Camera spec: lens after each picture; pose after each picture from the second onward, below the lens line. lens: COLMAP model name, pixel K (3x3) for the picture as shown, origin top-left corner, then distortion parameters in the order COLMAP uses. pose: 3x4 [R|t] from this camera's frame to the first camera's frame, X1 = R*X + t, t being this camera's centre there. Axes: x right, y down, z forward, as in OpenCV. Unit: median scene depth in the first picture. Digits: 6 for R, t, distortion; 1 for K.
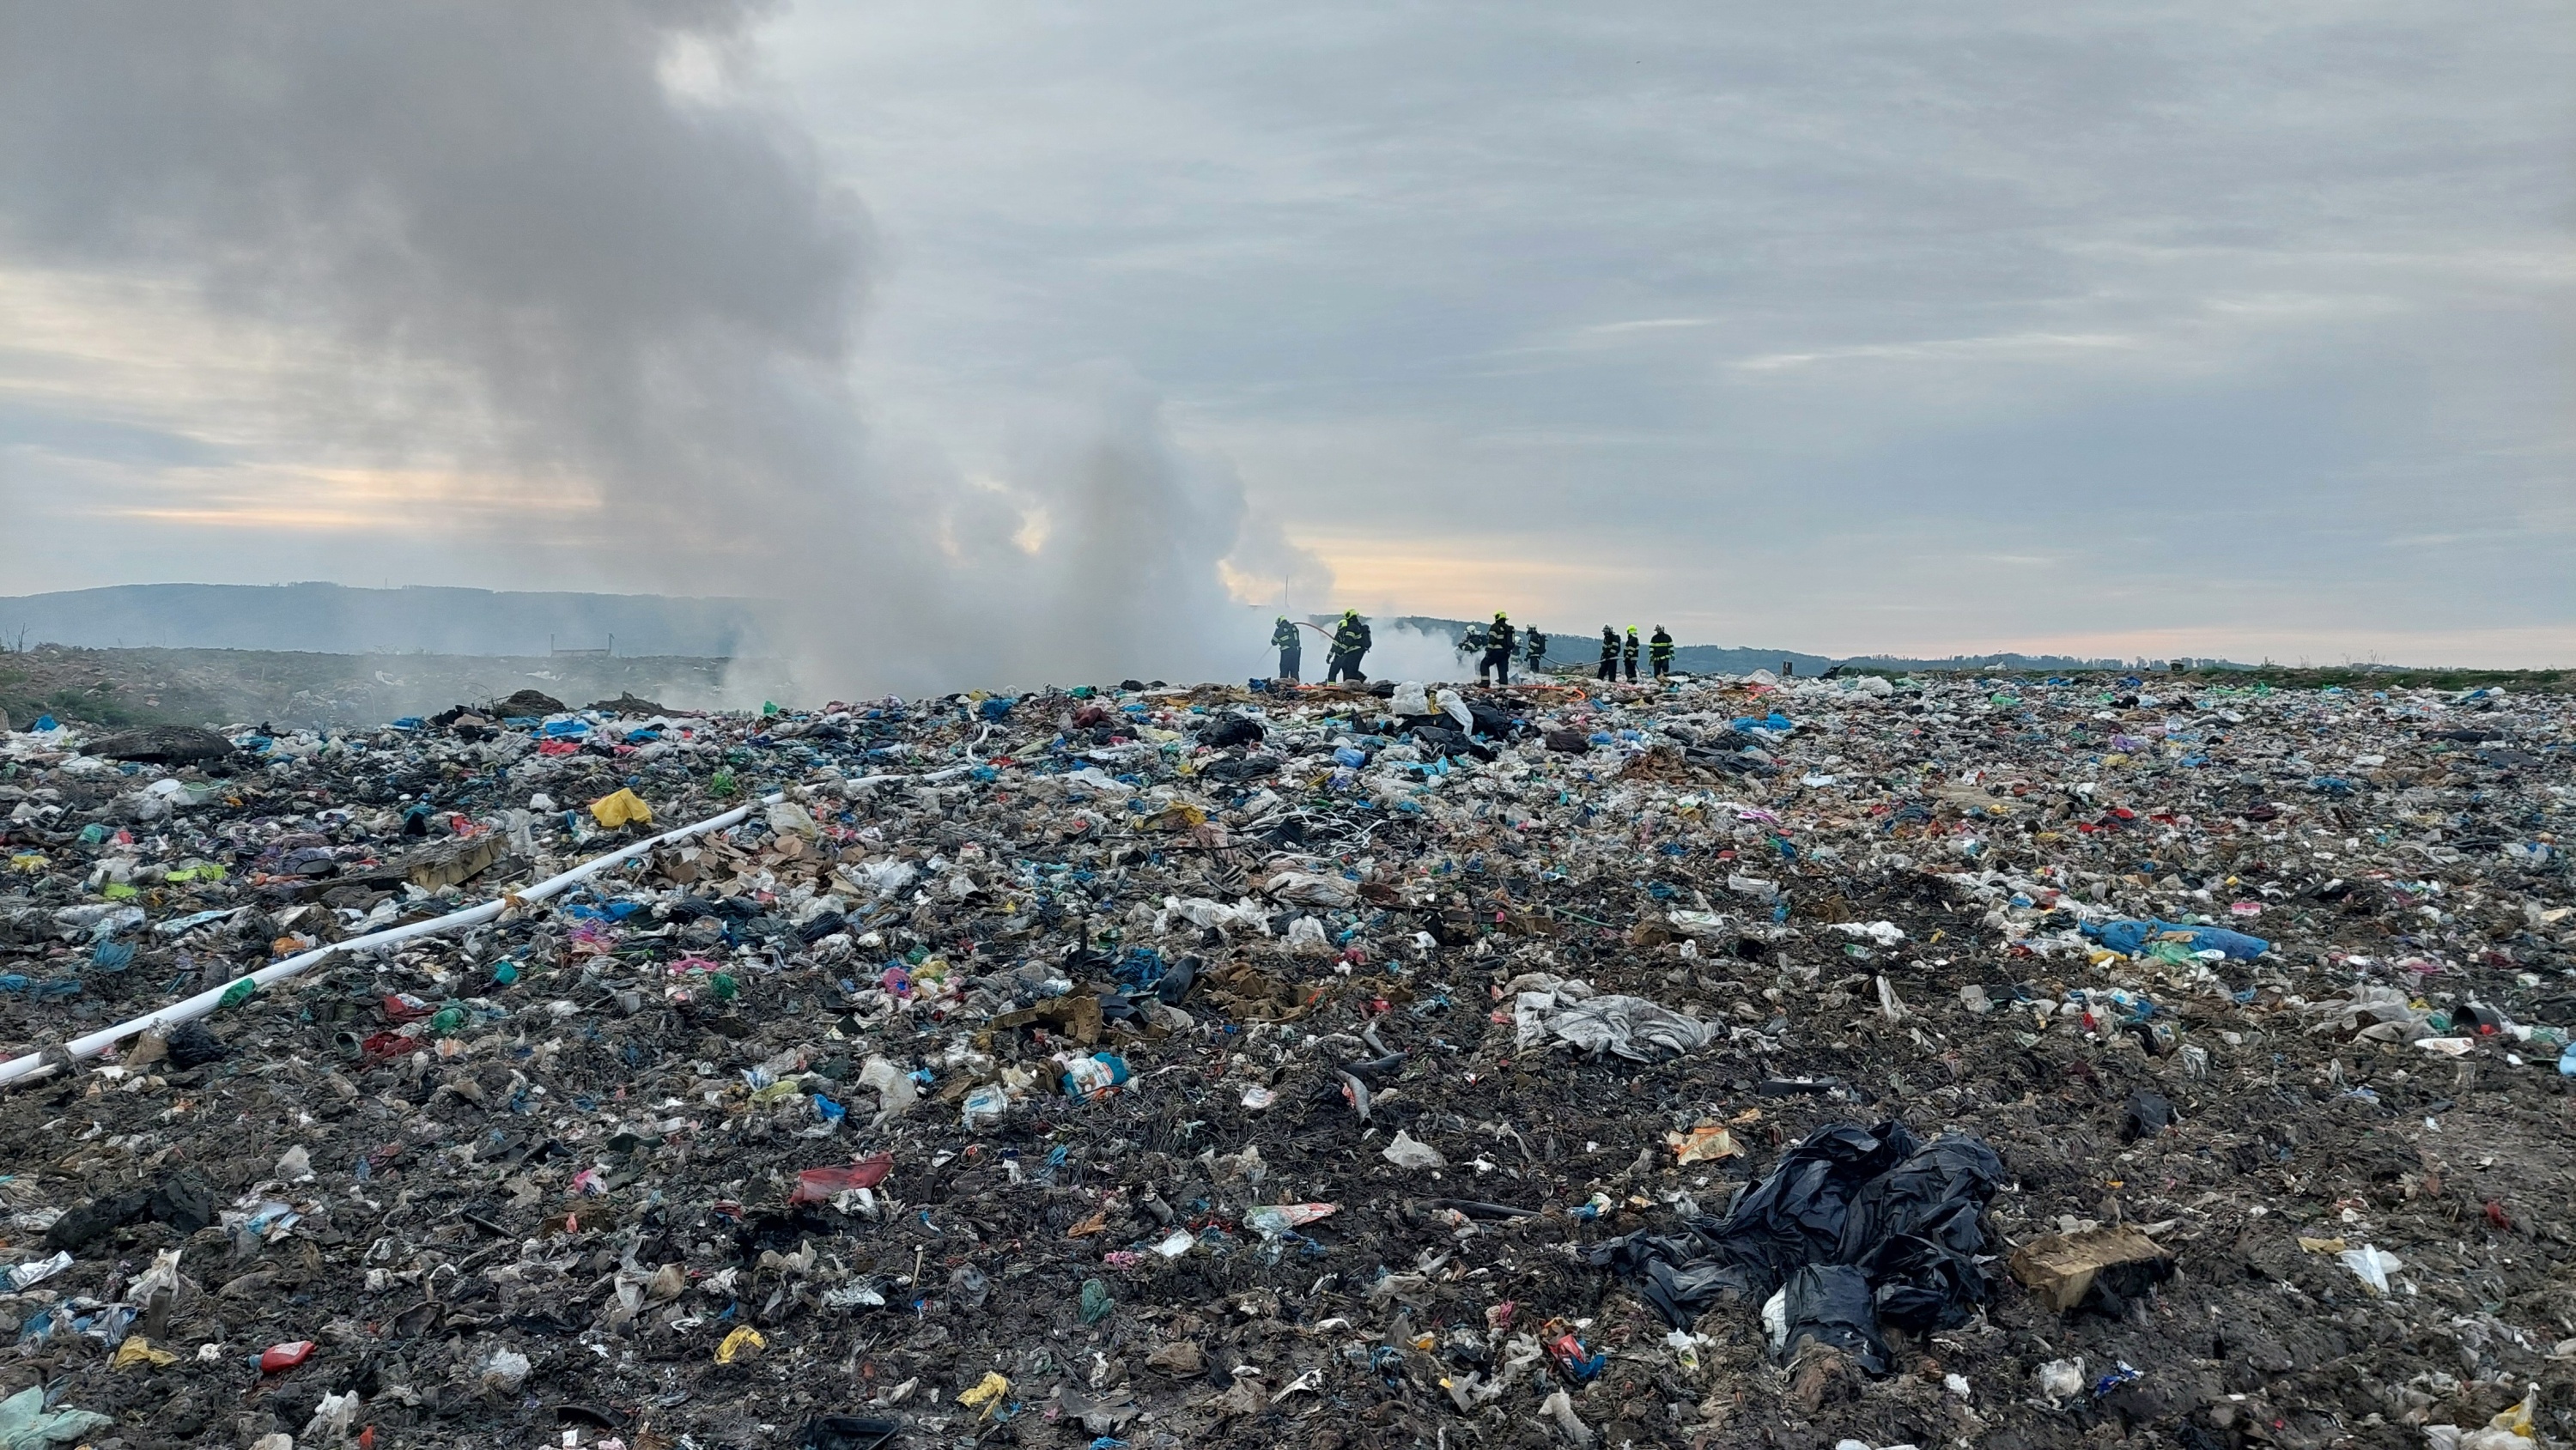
lens RADIAL K [[1844.8, 0, 1290.8], [0, 1844.8, 702.9], [0, 0, 1]] dist [0.076337, -0.090918]
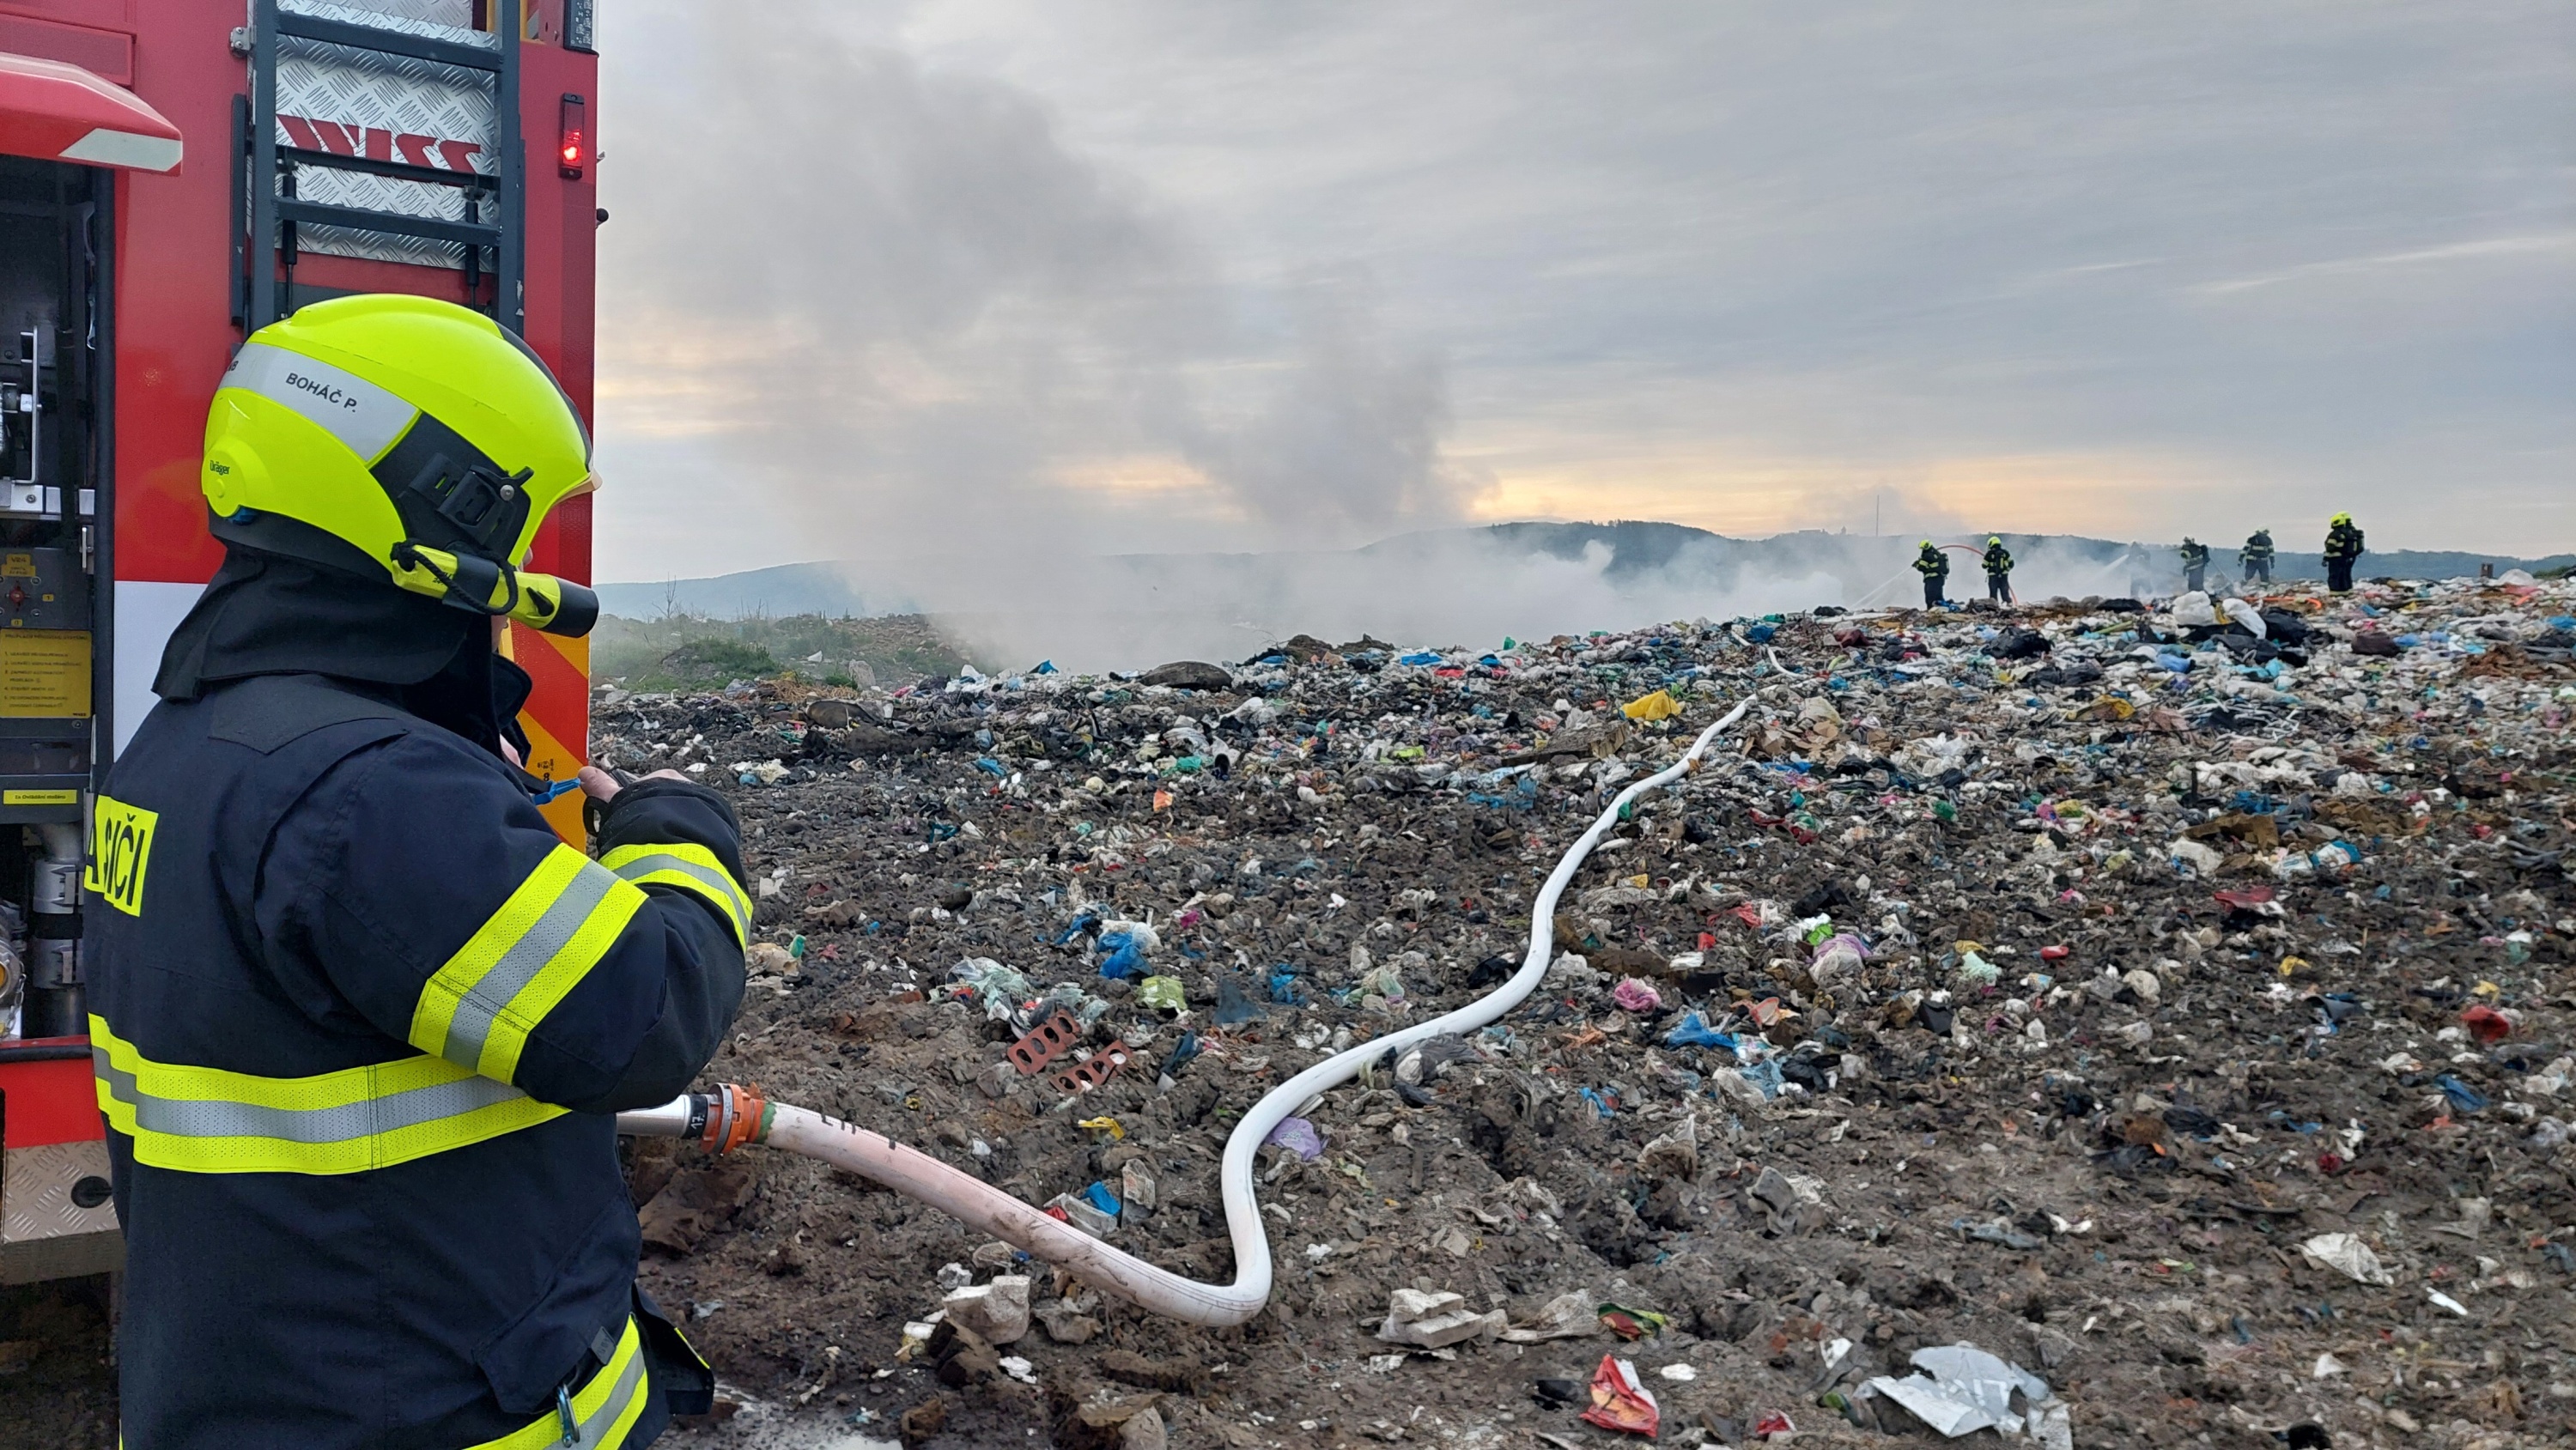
lens RADIAL K [[1844.8, 0, 1290.8], [0, 1844.8, 702.9], [0, 0, 1]] dist [0.076337, -0.090918]
pose [[0.953875, -0.023131, -0.299313, -0.108574], [0.032904, 0.999076, 0.027653, 0.004568], [0.298396, -0.036226, 0.953754, -0.148714]]
